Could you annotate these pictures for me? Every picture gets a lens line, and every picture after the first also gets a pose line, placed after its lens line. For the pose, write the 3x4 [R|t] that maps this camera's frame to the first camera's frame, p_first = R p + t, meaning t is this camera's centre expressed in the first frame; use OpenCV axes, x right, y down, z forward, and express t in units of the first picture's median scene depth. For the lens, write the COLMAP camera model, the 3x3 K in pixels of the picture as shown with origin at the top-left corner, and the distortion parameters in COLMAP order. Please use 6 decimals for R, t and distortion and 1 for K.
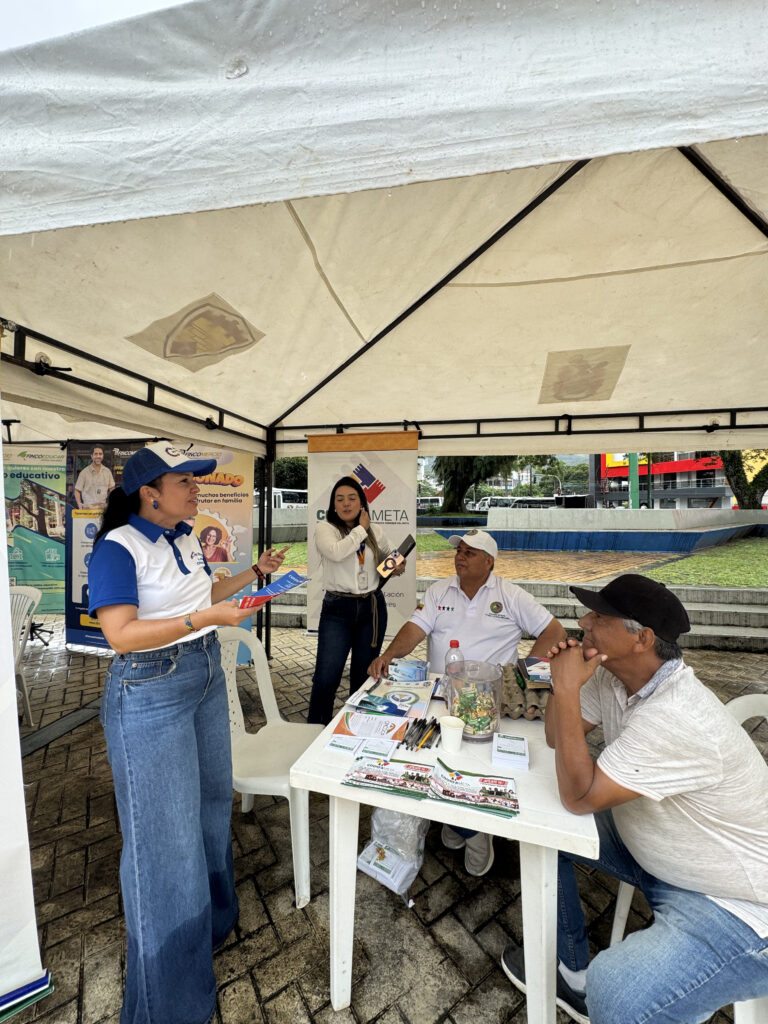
lens RADIAL K [[419.3, 0, 384.0], [0, 419.3, 512.0], [0, 0, 1]] dist [0.001848, 0.000237]
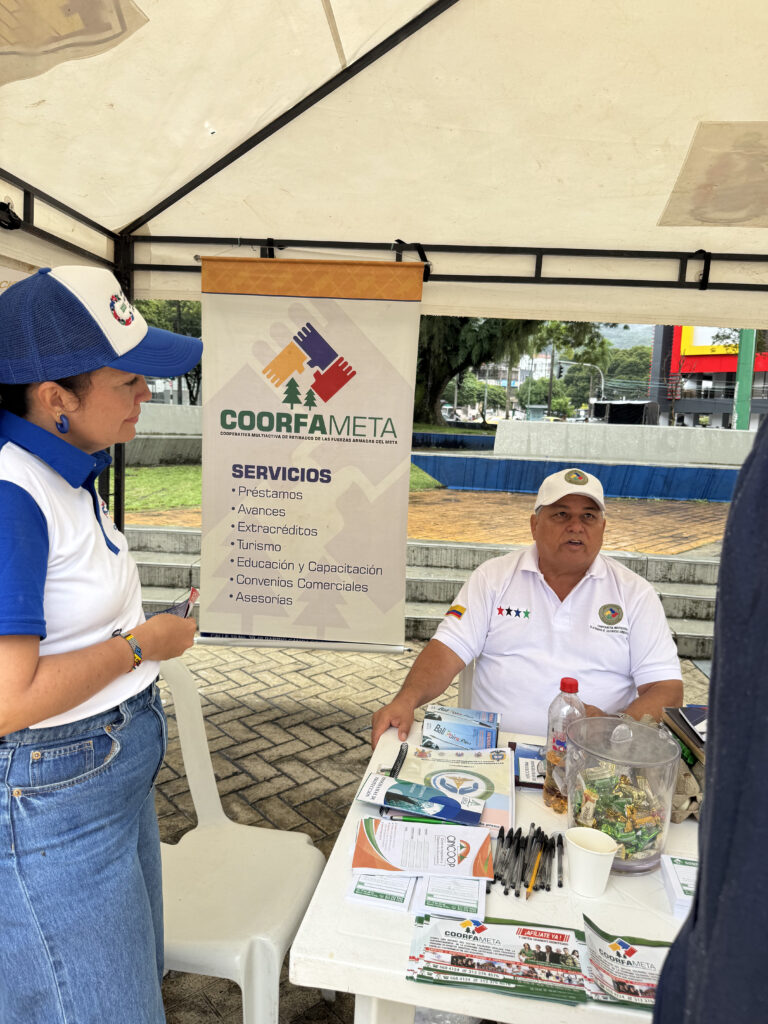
lens RADIAL K [[742.5, 0, 384.0], [0, 742.5, 512.0], [0, 0, 1]] dist [0.026993, -0.043333]
pose [[0.990838, 0.024725, 0.132773, -0.100446], [-0.041080, 0.991693, 0.121893, 0.000138], [-0.128656, -0.126231, 0.983623, 0.083100]]
